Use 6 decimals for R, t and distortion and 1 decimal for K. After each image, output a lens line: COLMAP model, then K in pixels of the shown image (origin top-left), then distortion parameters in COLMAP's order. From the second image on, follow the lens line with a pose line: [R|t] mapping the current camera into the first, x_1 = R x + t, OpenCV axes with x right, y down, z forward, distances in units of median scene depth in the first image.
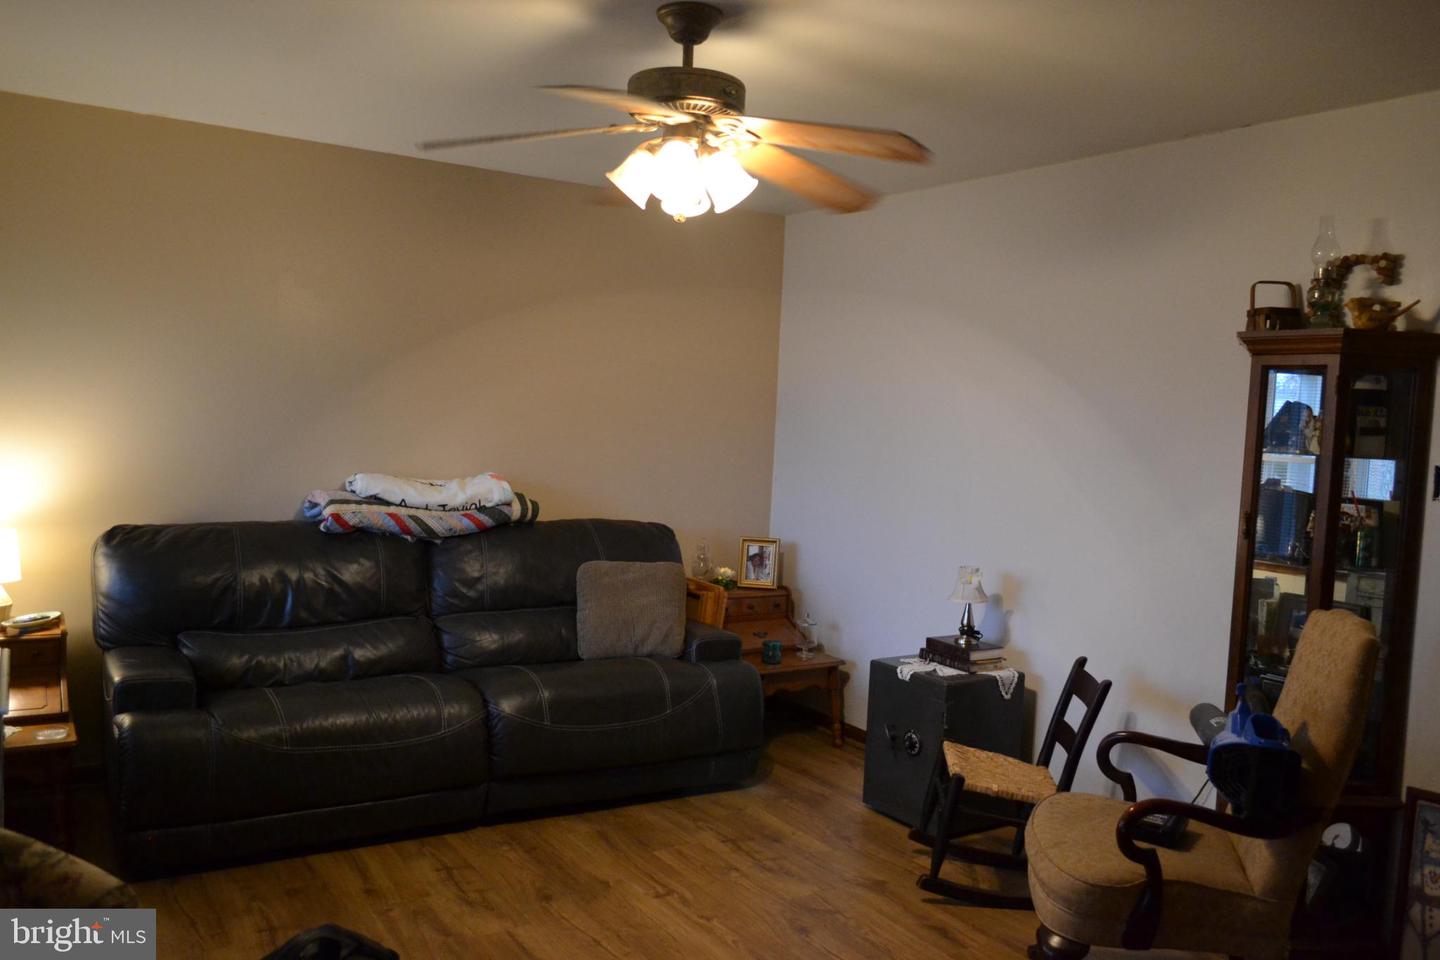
lens RADIAL K [[1144.5, 0, 720.0], [0, 1144.5, 480.0], [0, 0, 1]] dist [-0.001586, -0.005335]
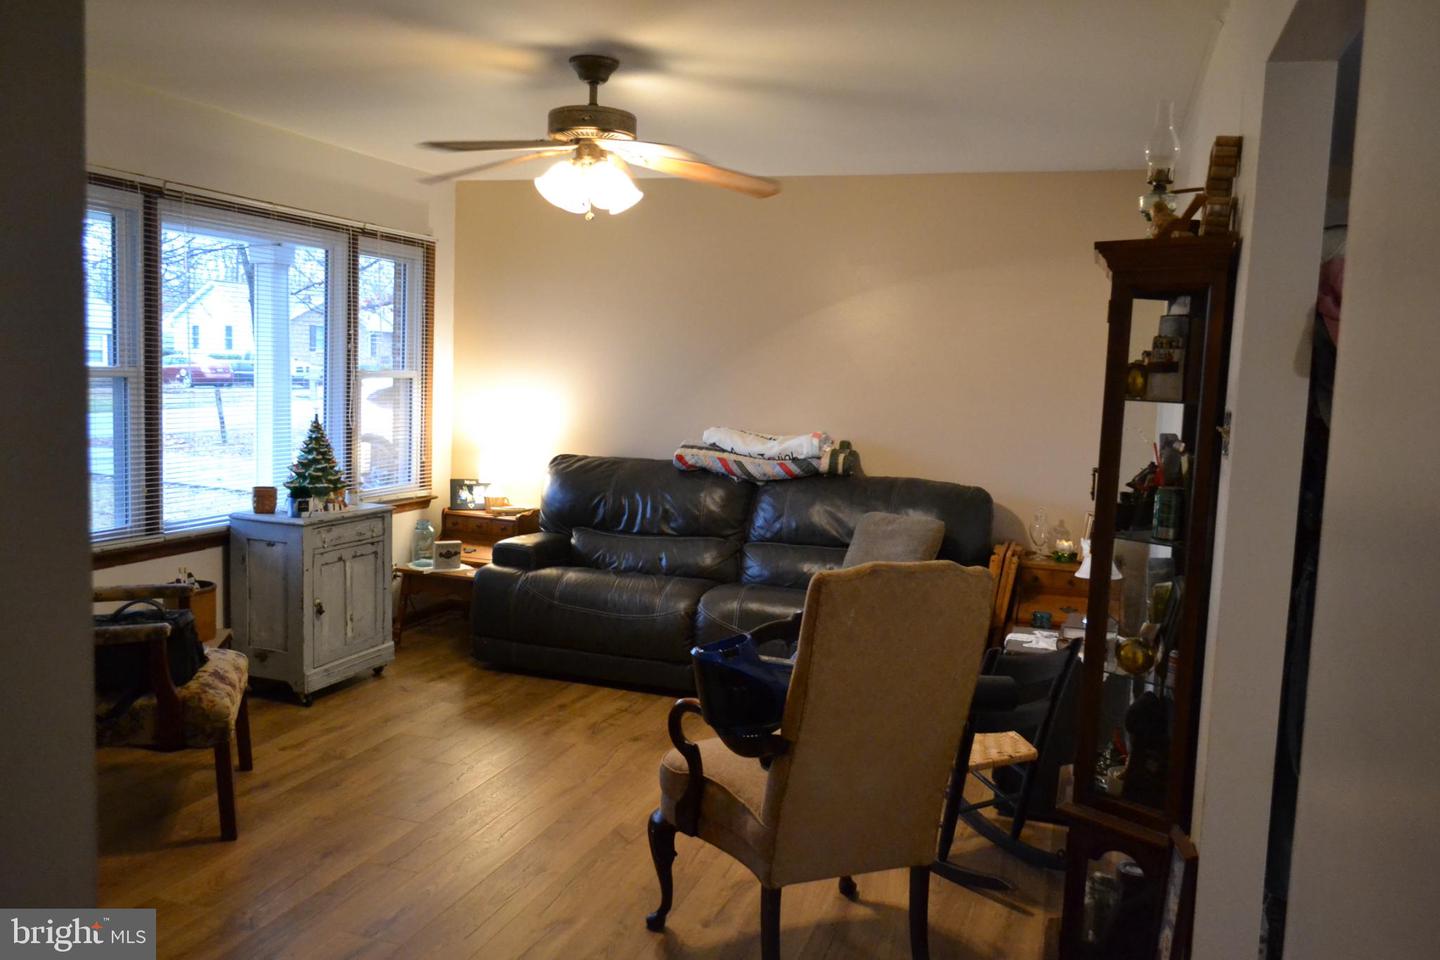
lens RADIAL K [[1144.5, 0, 720.0], [0, 1144.5, 480.0], [0, 0, 1]] dist [-0.001586, -0.005335]
pose [[0.628930, 0.055829, -0.775455, 0.720314], [-0.058531, 0.997988, 0.024379, 0.022656], [0.775256, 0.030055, 0.630932, 0.184661]]
